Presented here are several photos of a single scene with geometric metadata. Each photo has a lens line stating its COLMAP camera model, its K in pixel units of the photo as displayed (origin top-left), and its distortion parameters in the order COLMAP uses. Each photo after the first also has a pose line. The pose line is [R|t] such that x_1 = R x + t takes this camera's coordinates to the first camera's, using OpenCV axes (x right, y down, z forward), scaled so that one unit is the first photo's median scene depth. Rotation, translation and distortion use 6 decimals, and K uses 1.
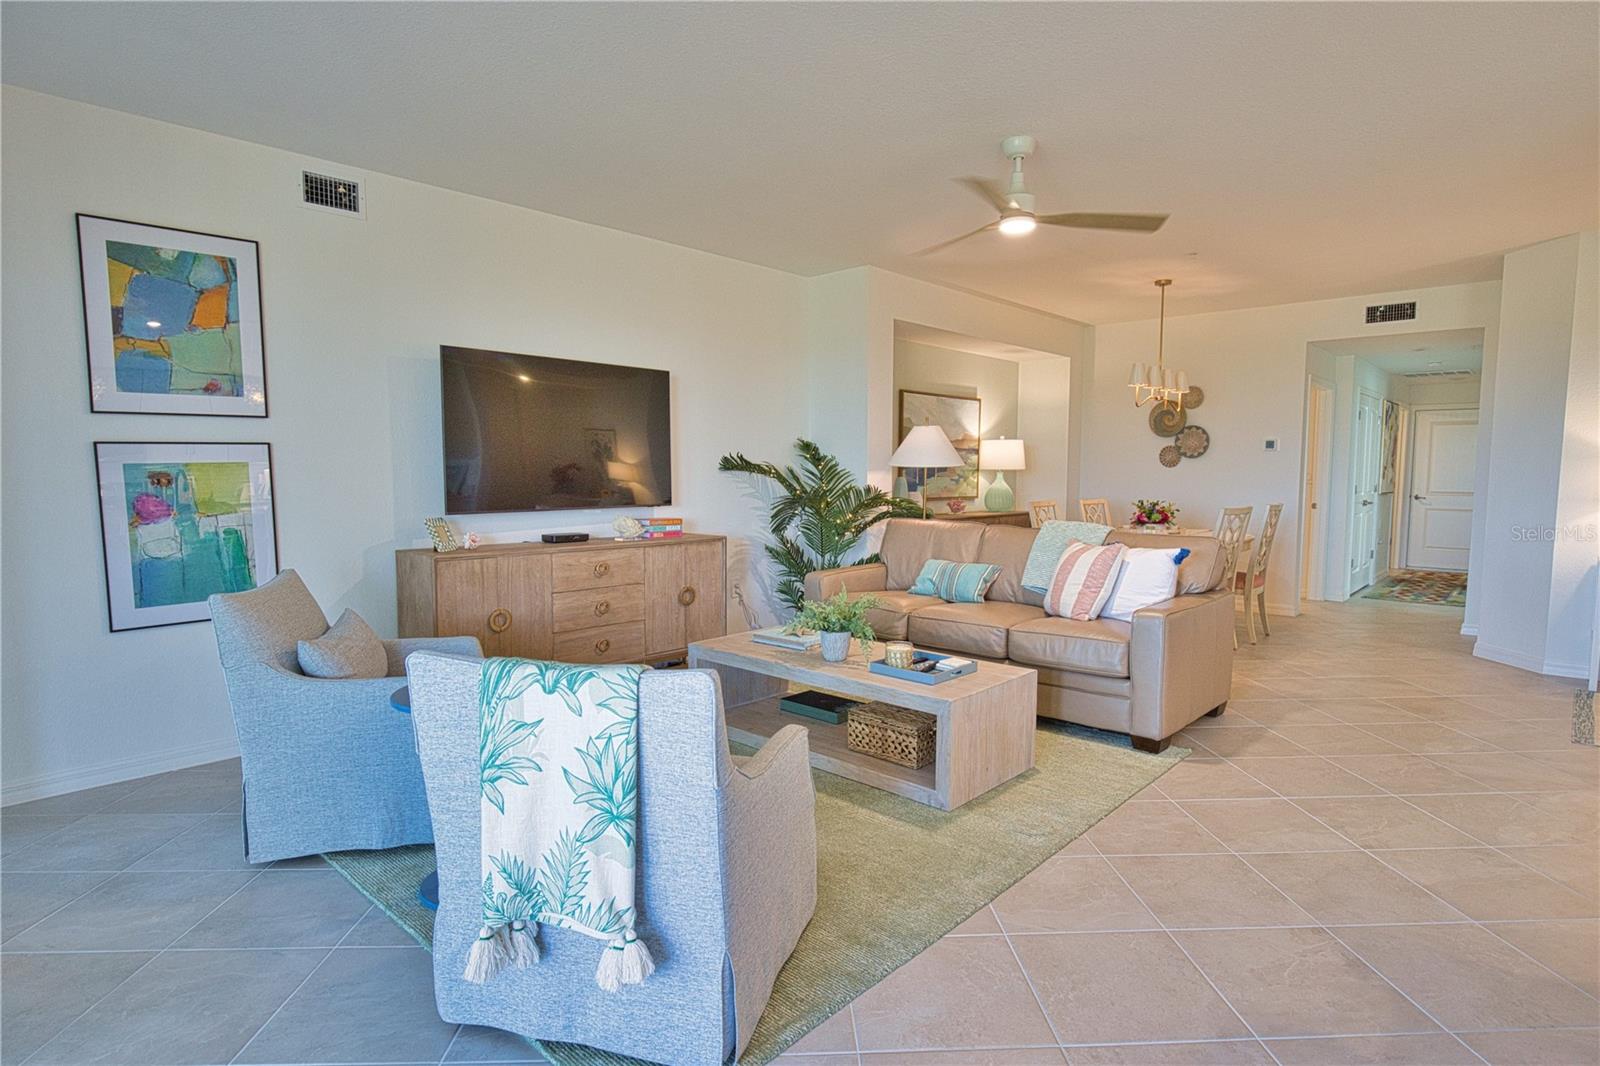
lens RADIAL K [[847.7, 0, 802.7], [0, 847.7, 544.6], [0, 0, 1]] dist [-0.004936, -0.001139]
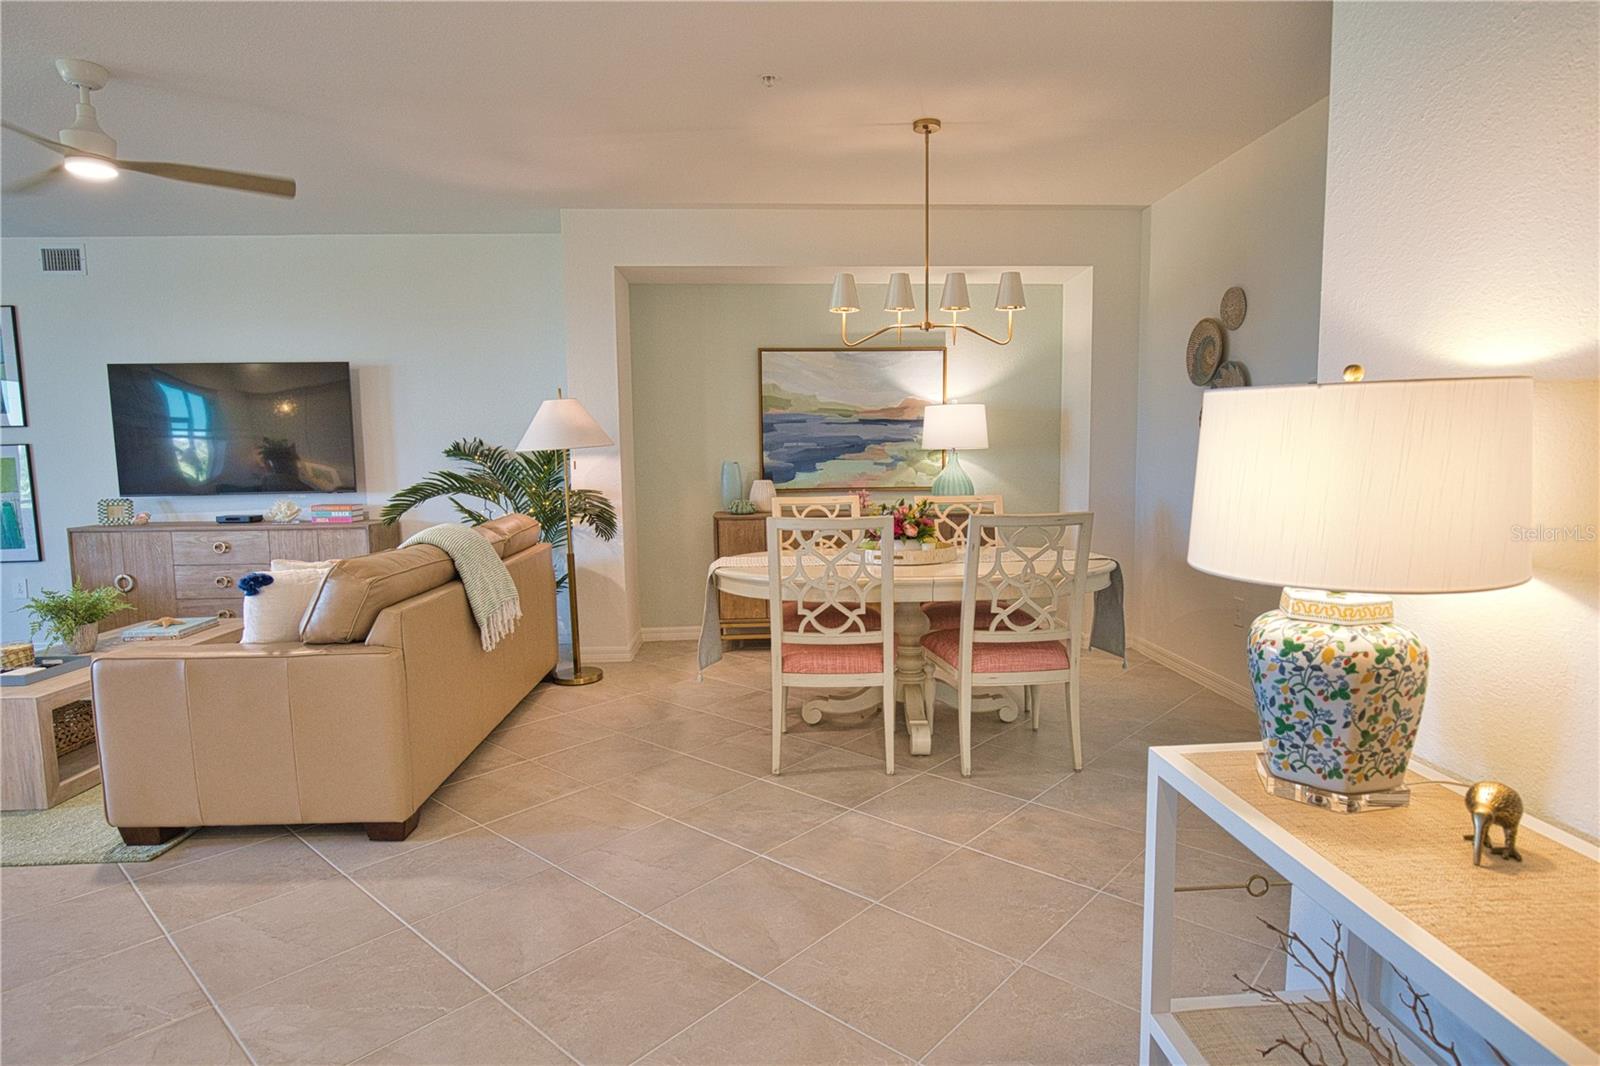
lens RADIAL K [[847.7, 0, 802.7], [0, 847.7, 544.6], [0, 0, 1]] dist [-0.004936, -0.001139]
pose [[0.719784, 0.067388, -0.690919, 1.093405], [-0.046602, 0.997723, 0.048763, -0.066465], [0.692632, -0.002901, 0.721285, 0.717923]]
